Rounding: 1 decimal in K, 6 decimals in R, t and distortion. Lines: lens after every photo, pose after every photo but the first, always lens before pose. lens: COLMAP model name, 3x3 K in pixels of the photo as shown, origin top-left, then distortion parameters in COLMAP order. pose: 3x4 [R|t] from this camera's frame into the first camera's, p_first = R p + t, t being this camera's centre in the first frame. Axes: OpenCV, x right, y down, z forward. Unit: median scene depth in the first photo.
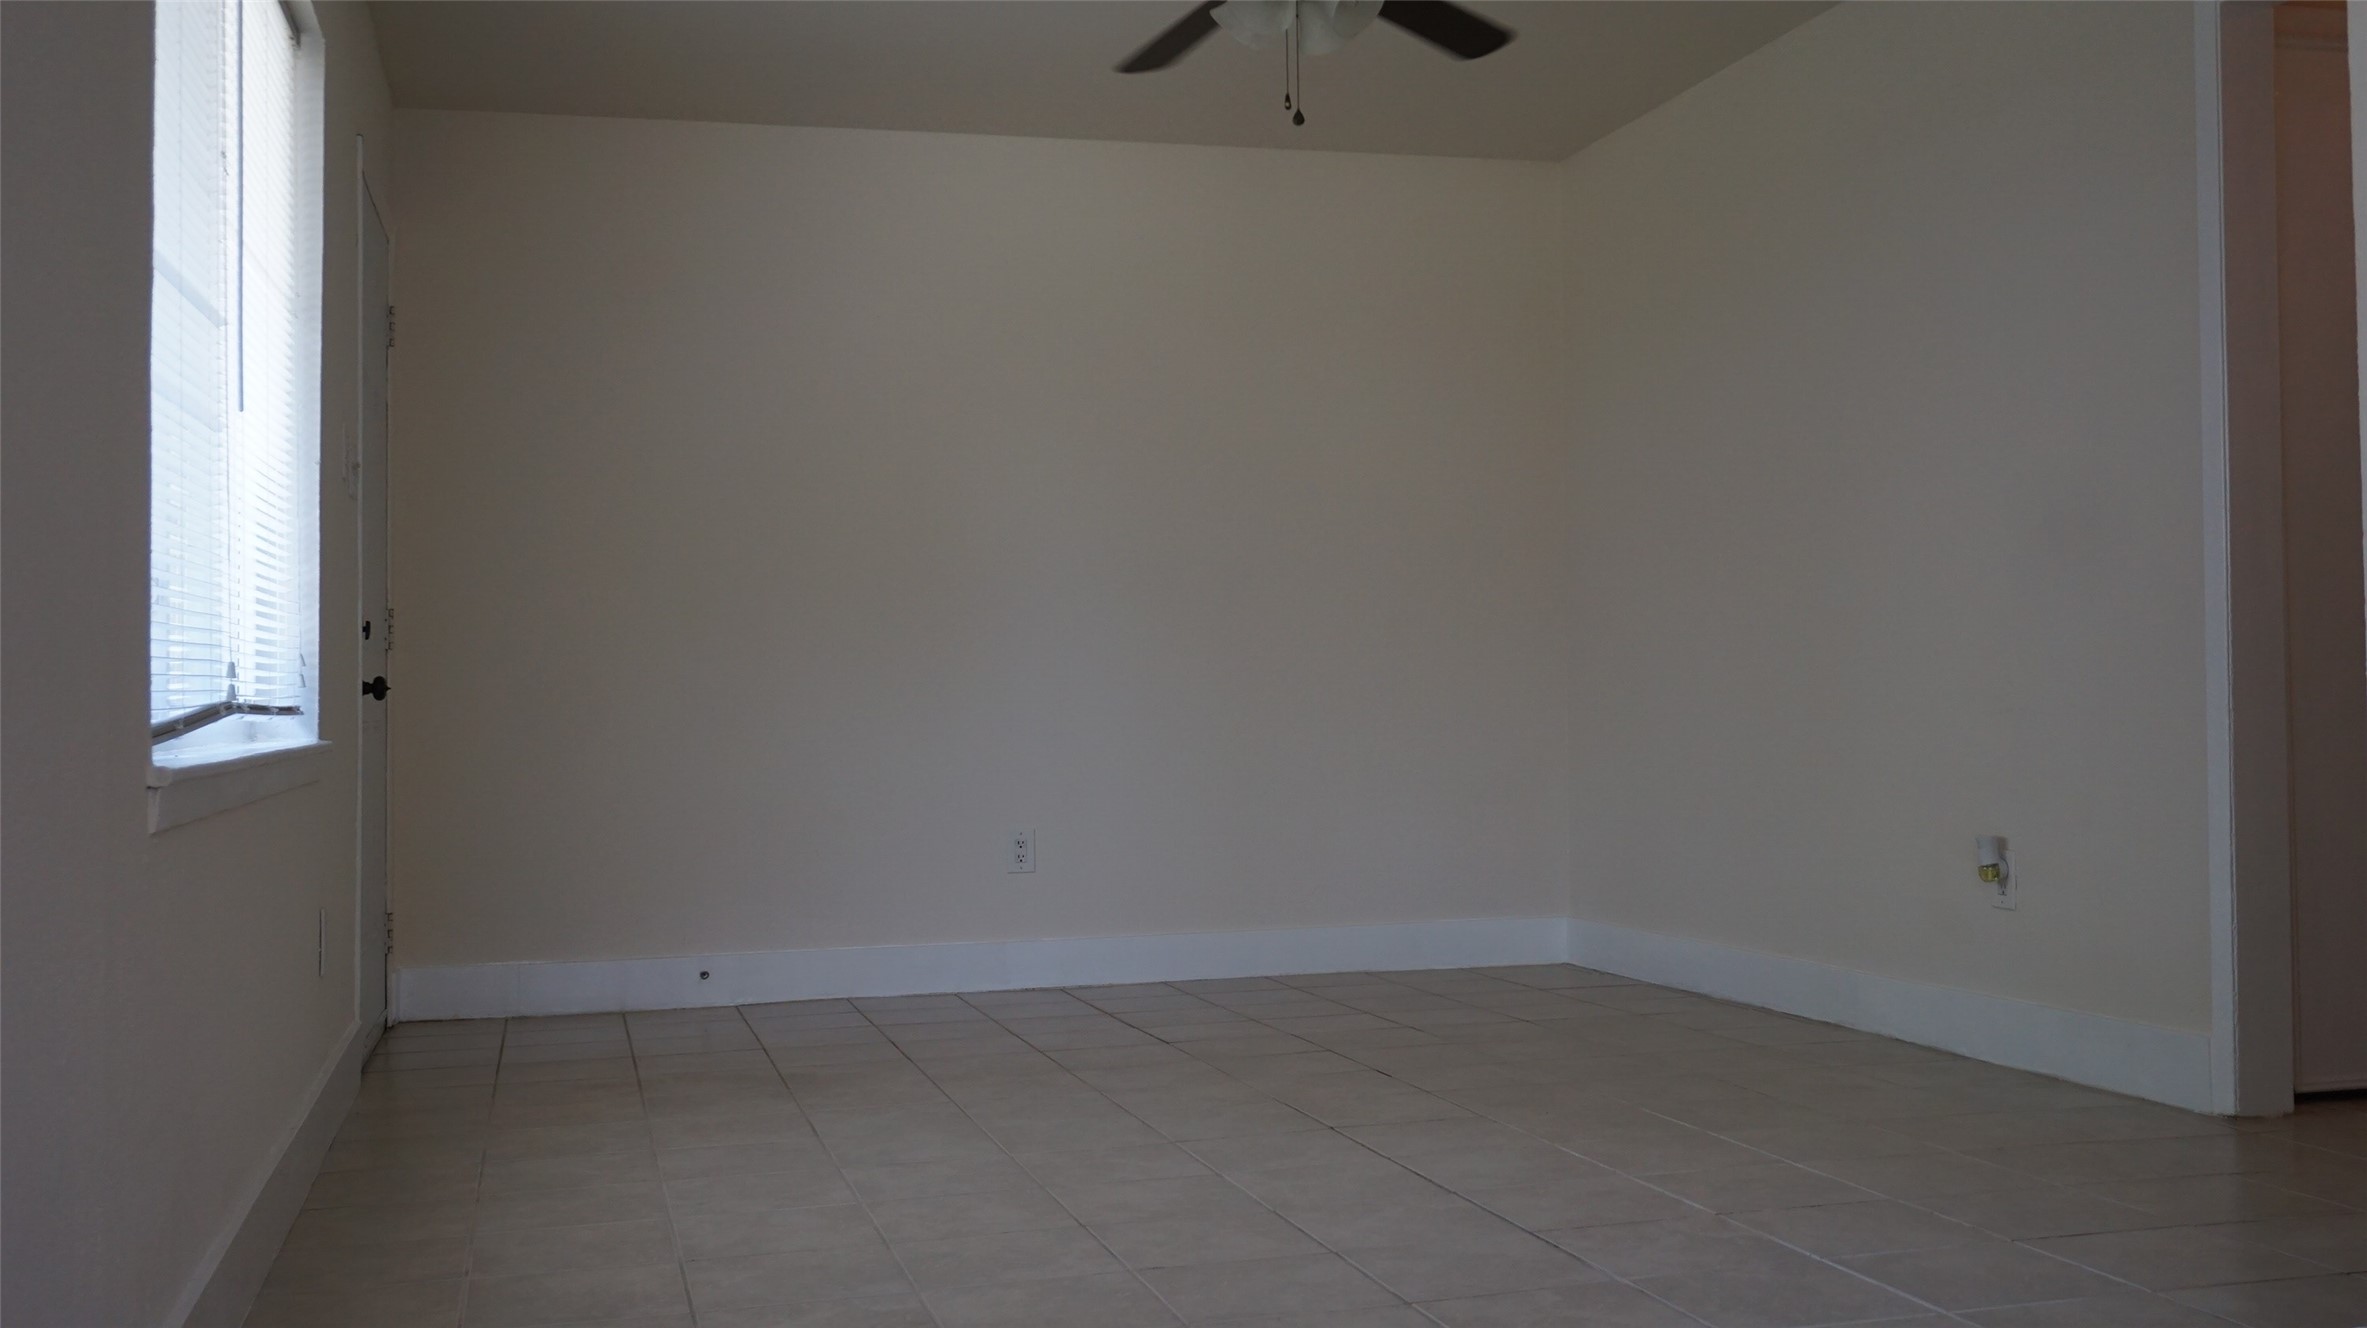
lens RADIAL K [[2363.6, 0, 1183.5], [0, 2363.6, 664.0], [0, 0, 1]] dist [-0.008135, -0.004506]
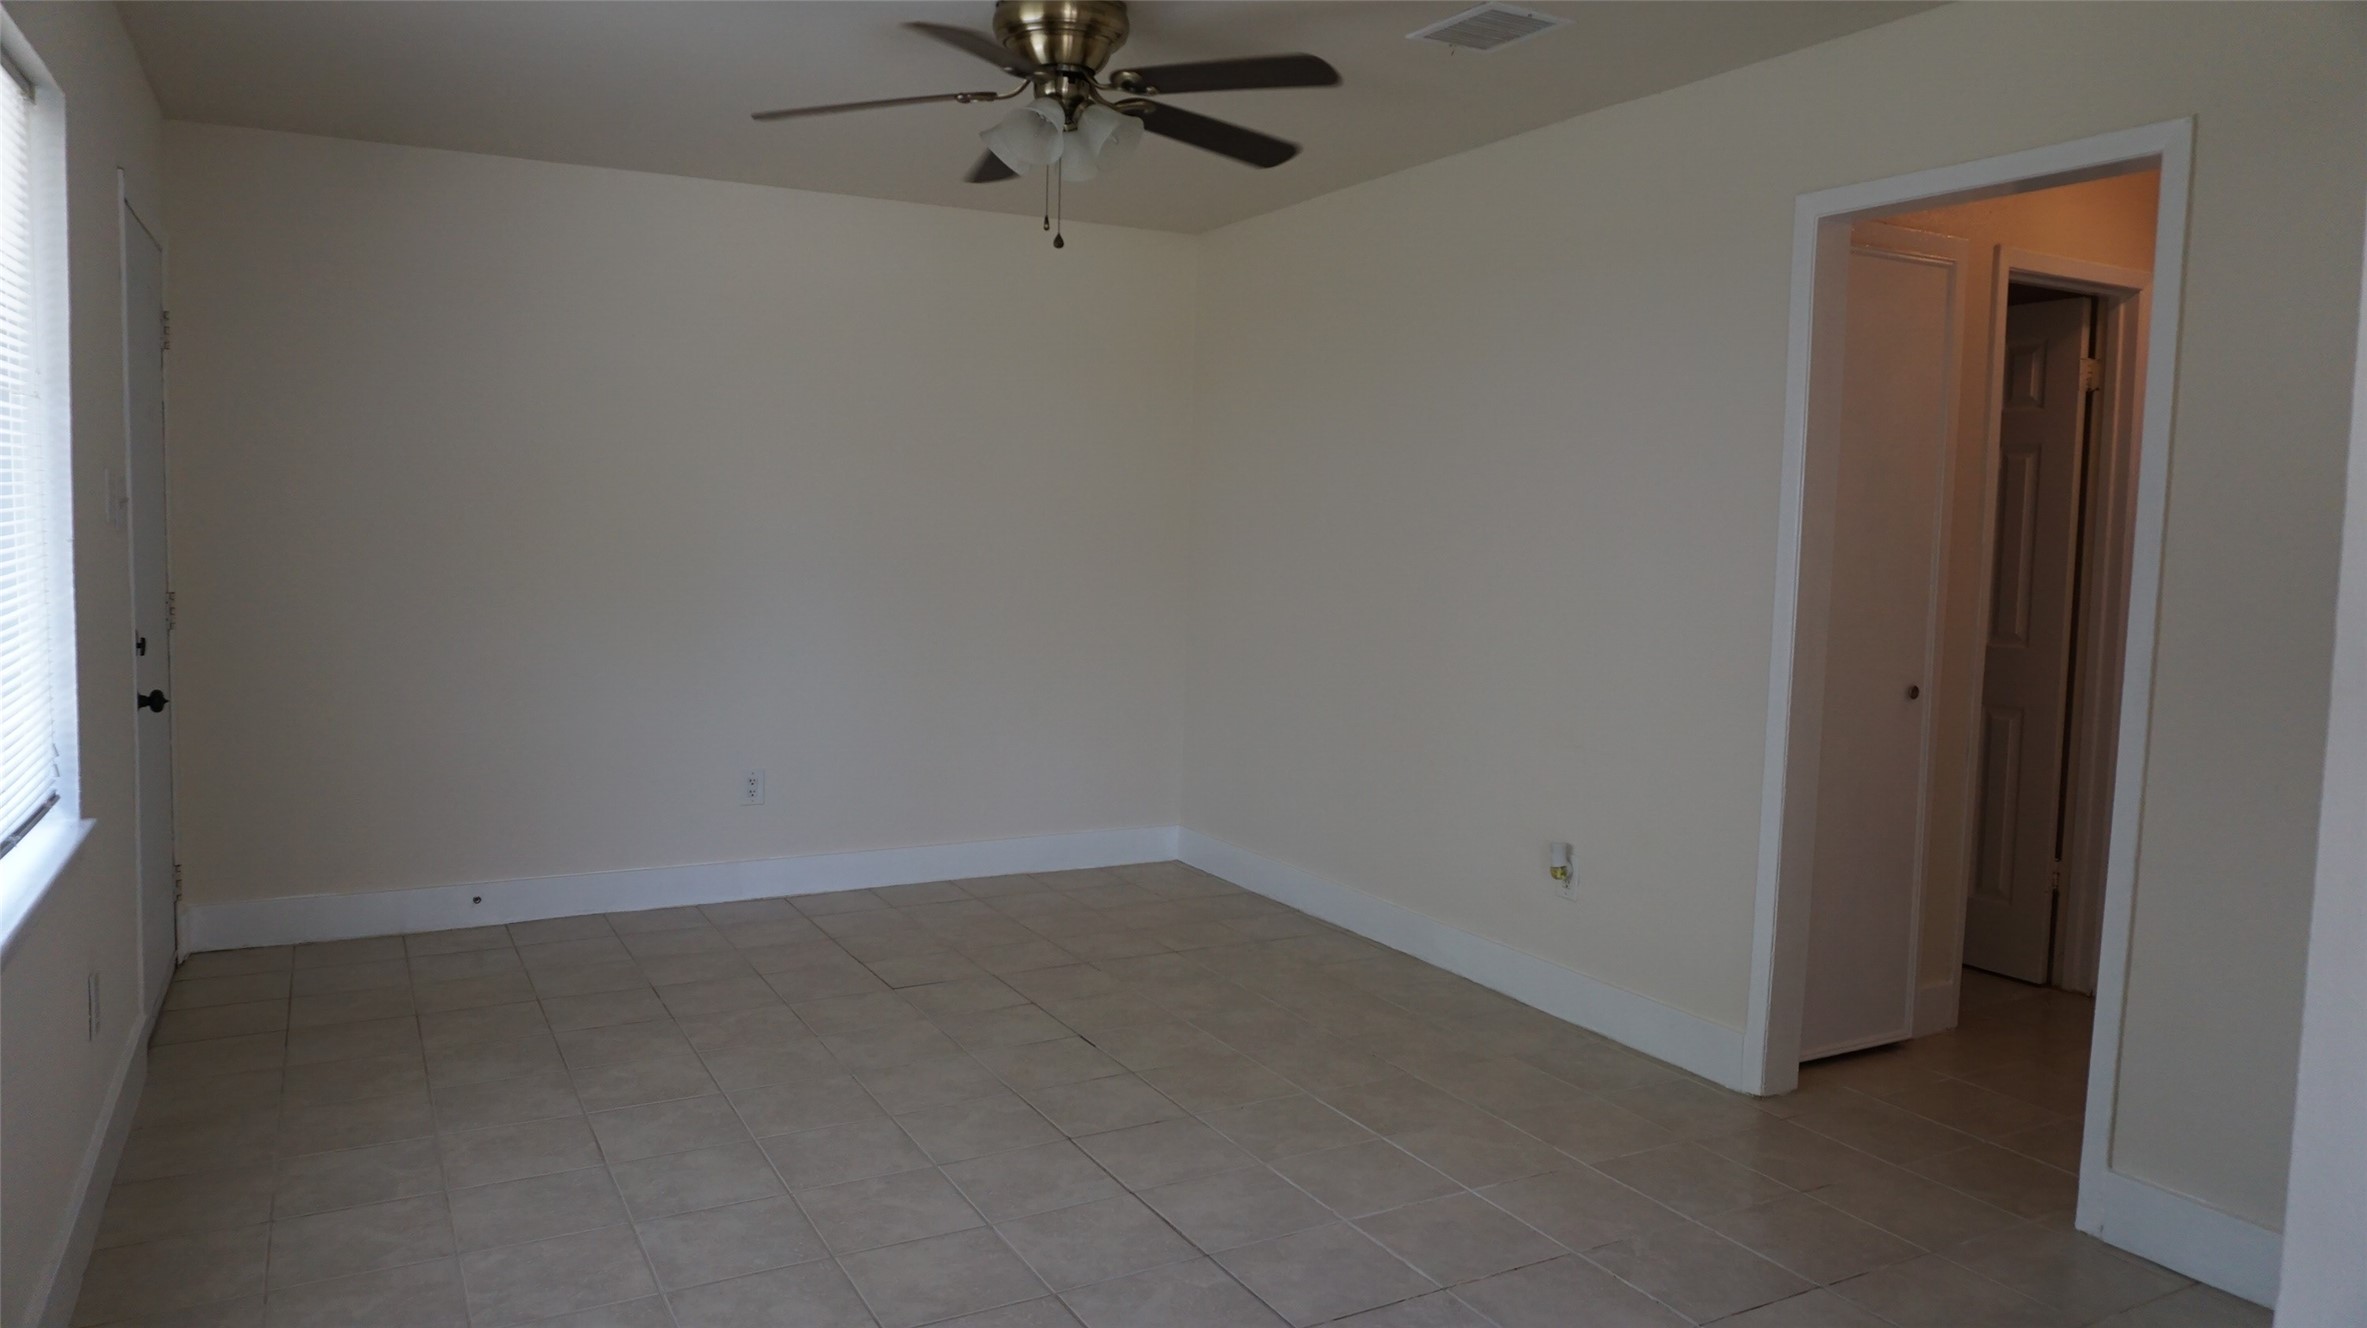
lens RADIAL K [[1585.7, 0, 1183.5], [0, 1585.7, 664.0], [0, 0, 1]] dist [-0.041937, 0.028975]
pose [[0.971868, 0.016168, 0.234969, -0.054667], [-0.041931, 0.993581, 0.105064, -0.094893], [-0.231762, -0.111960, 0.966308, 0.204357]]
